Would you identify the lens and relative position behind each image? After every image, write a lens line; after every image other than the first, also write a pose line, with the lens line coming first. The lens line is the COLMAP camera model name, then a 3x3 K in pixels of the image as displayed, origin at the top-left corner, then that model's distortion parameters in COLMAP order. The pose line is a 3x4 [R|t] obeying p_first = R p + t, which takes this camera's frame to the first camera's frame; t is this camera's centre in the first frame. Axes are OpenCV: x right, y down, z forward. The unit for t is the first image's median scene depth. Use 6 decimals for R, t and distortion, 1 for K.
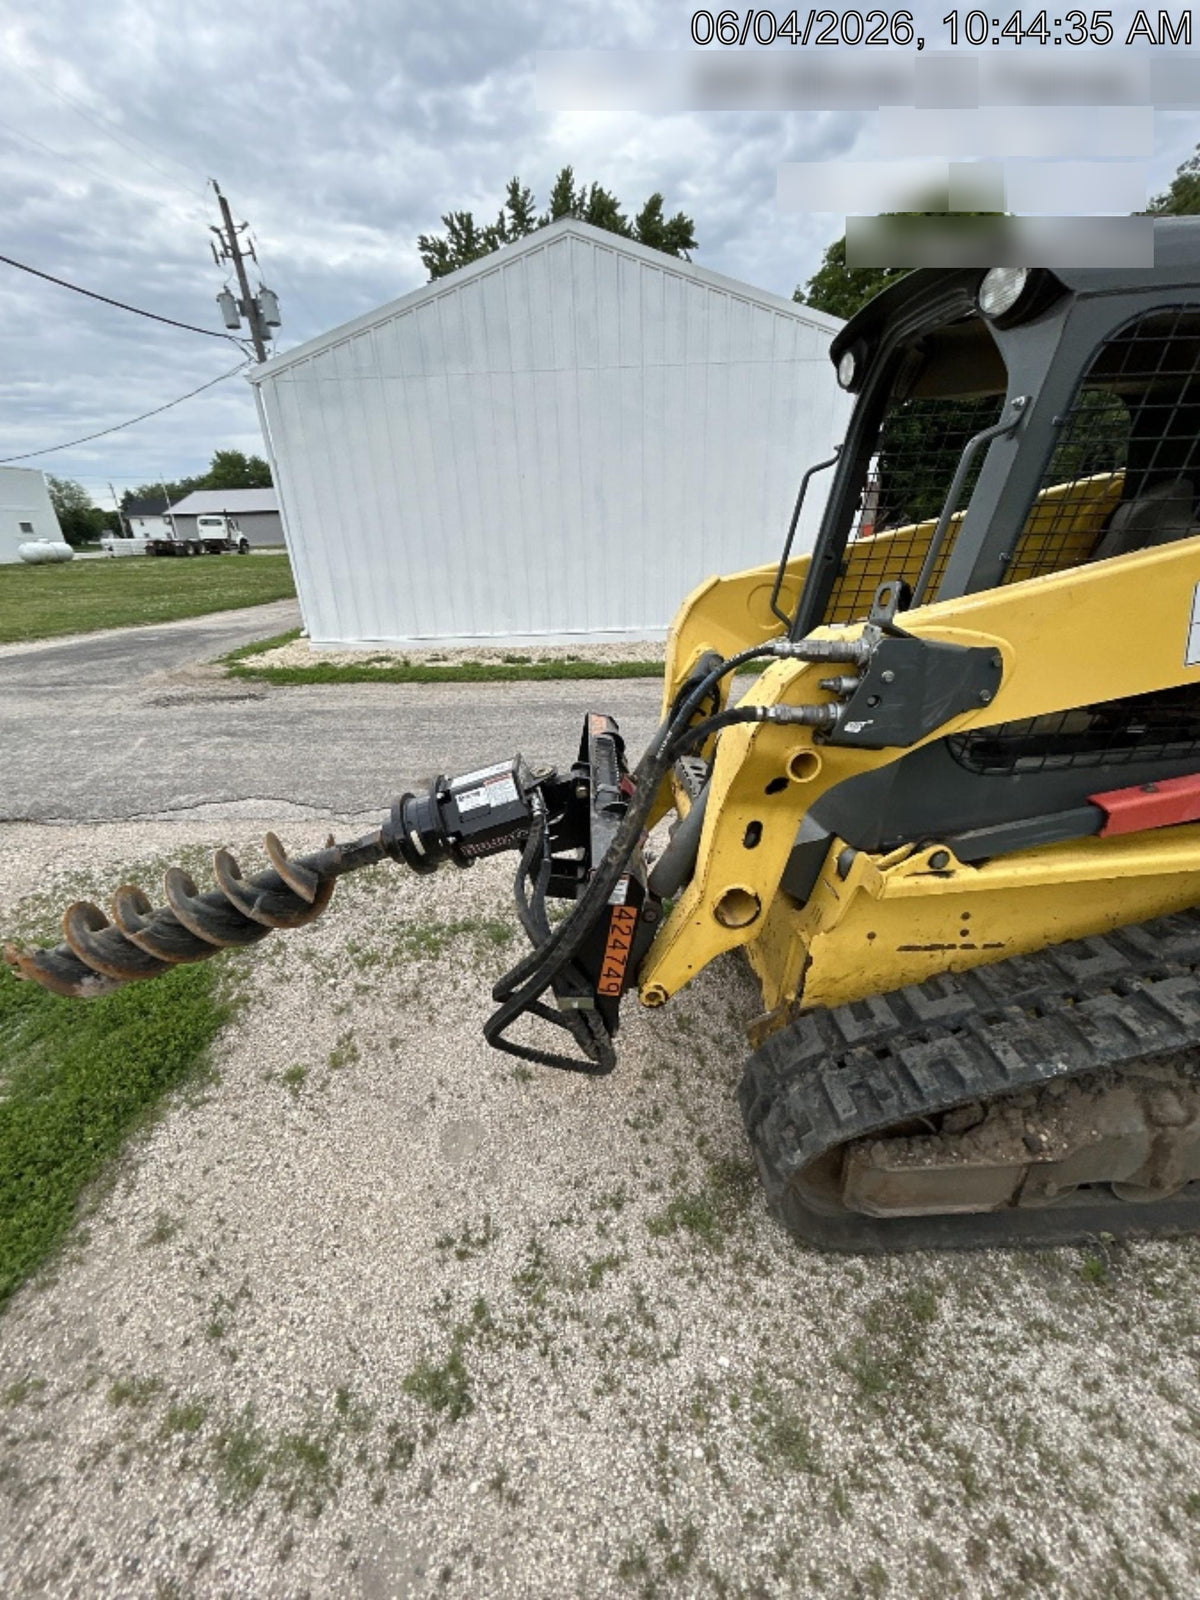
lens RADIAL K [[641.8, 0, 601.8], [0, 641.8, 796.6], [0, 0, 1]] dist [-0.002245, 0.001110]
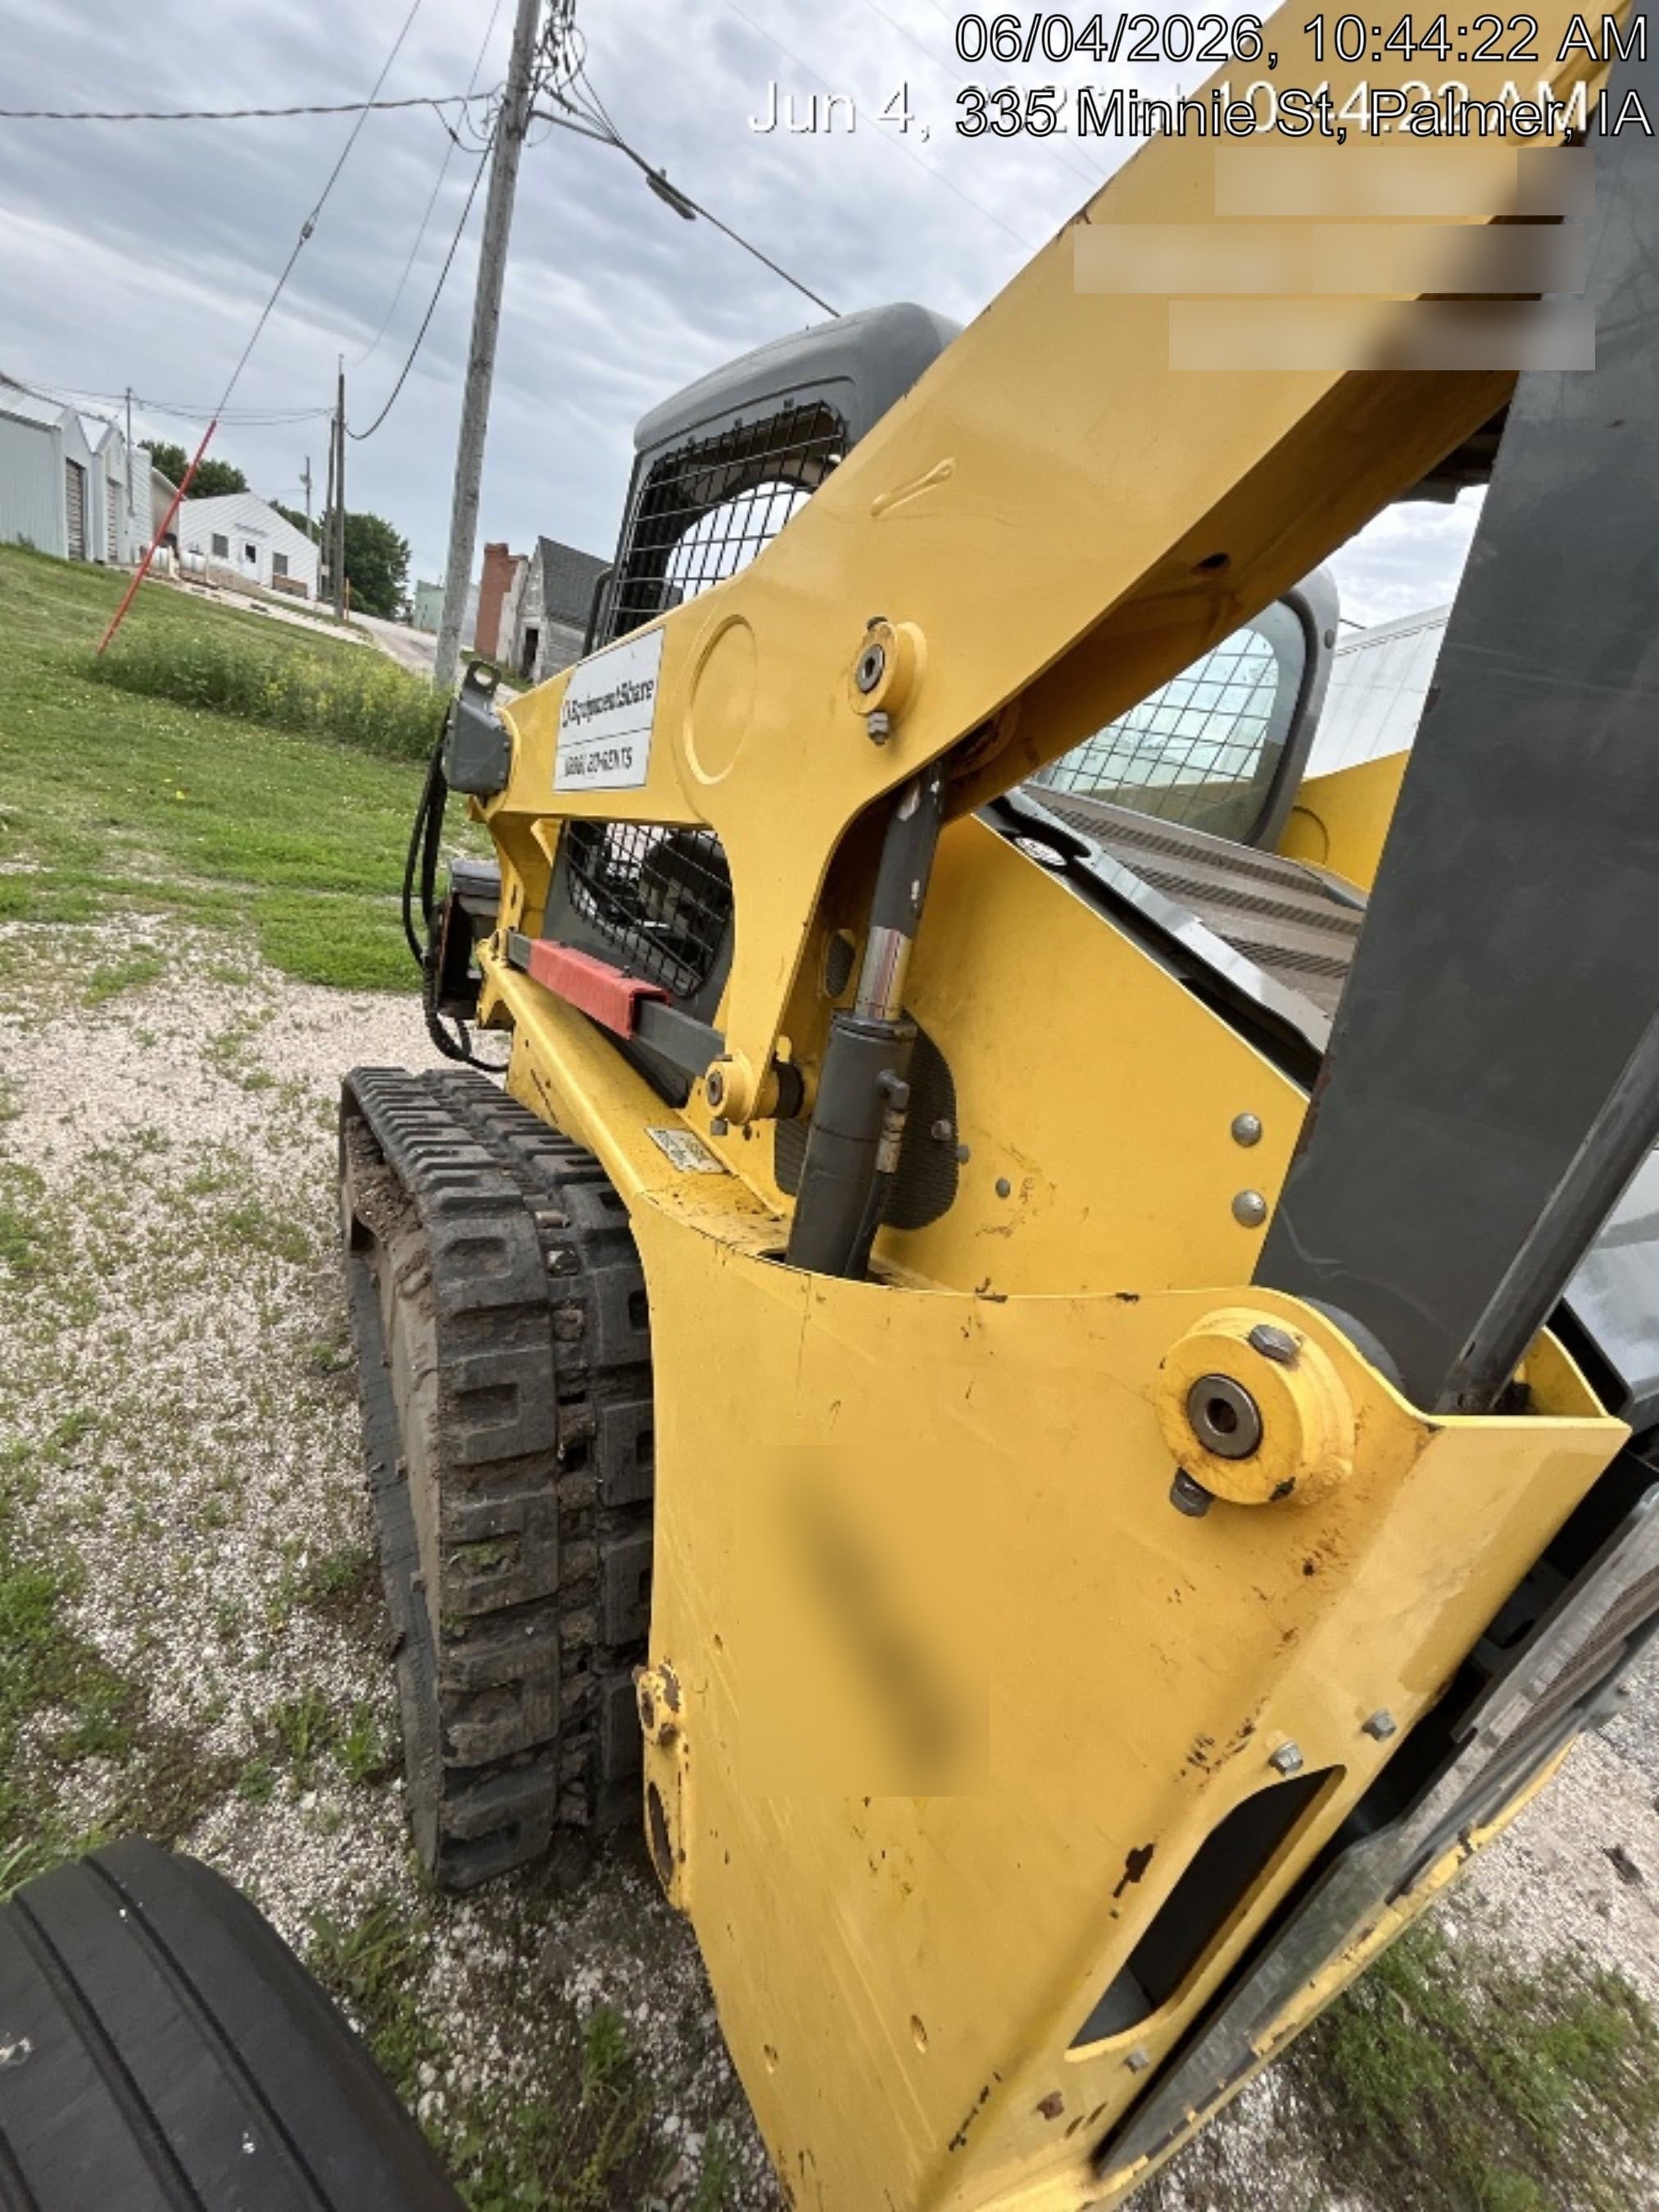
lens RADIAL K [[887.3, 0, 832.0], [0, 887.3, 1101.4], [0, 0, 1]] dist [-0.002245, 0.001110]
pose [[0.438394, 0.469732, -0.766265, 1.761475], [-0.588759, 0.794259, 0.150053, -0.211352], [0.679098, 0.385363, 0.624757, 0.471032]]
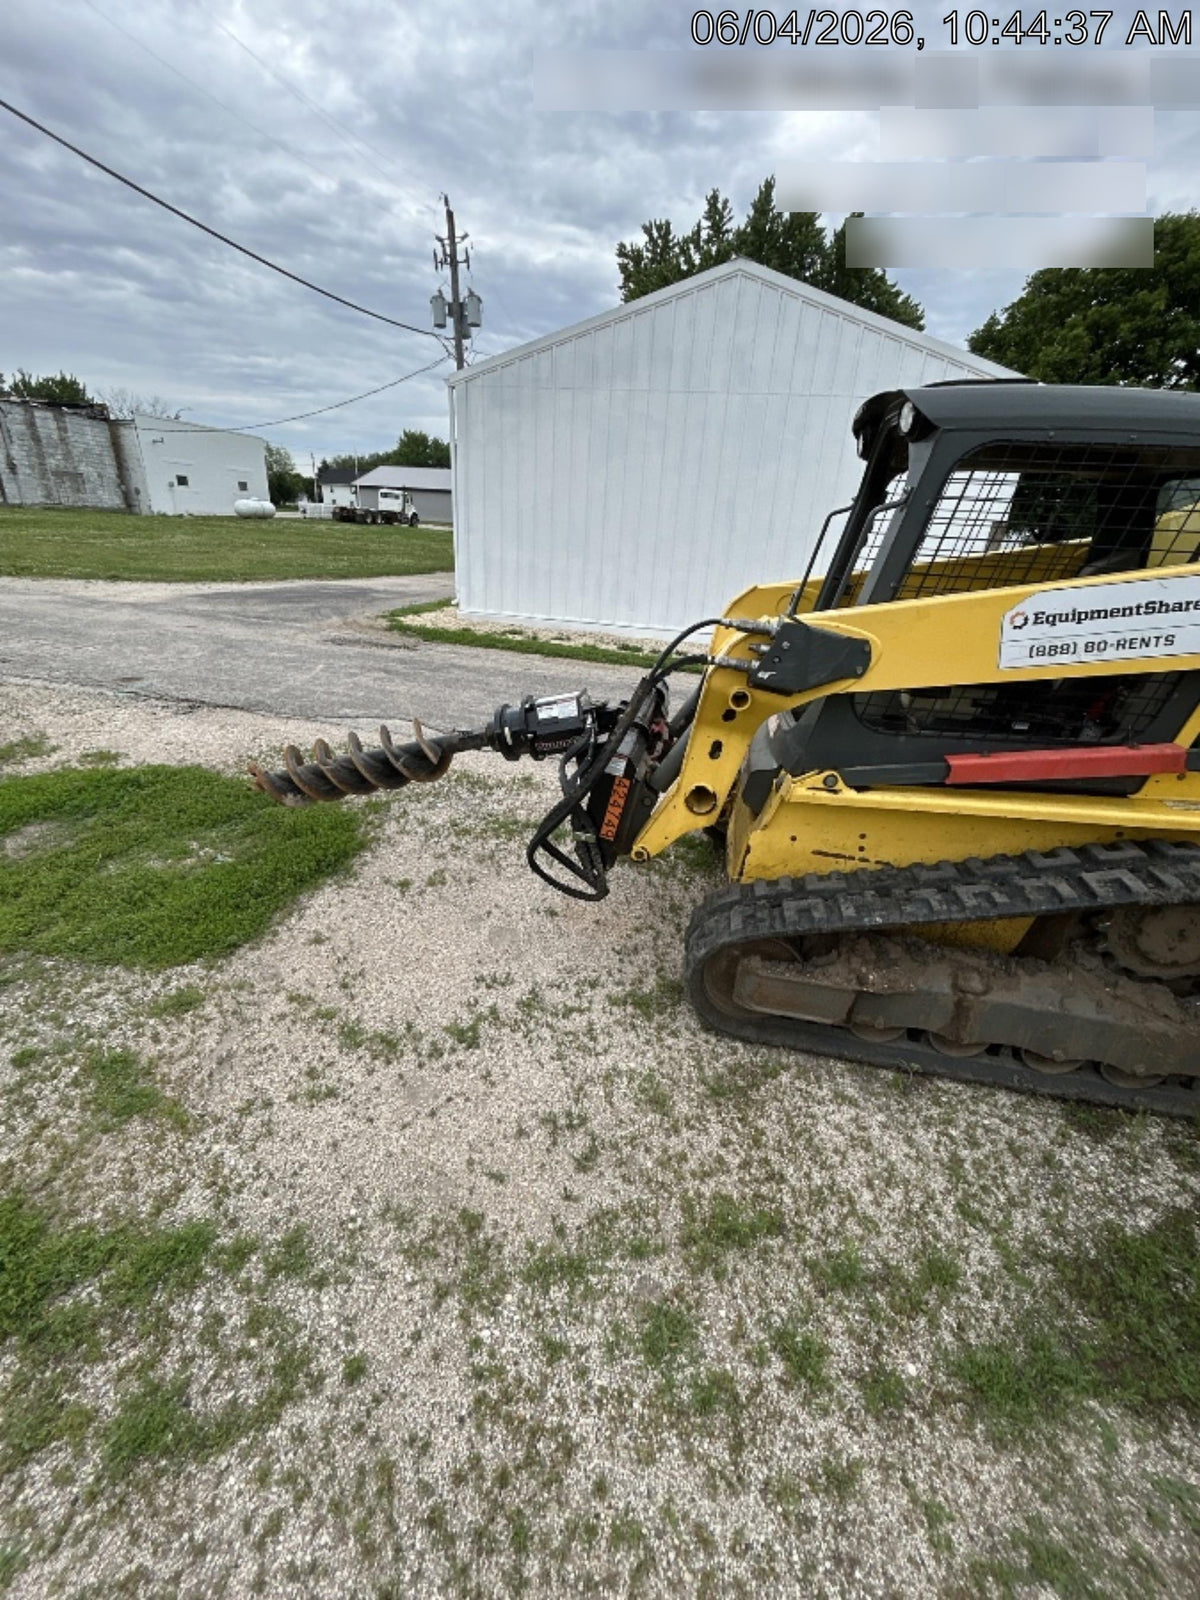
lens RADIAL K [[642.5, 0, 600.7], [0, 642.5, 795.4], [0, 0, 1]] dist [0.001312, -0.000117]
pose [[0.971865, 0.169078, -0.163985, 0.216673], [-0.169801, 0.985431, 0.009703, 0.179018], [0.163237, 0.018415, 0.986415, -0.496107]]
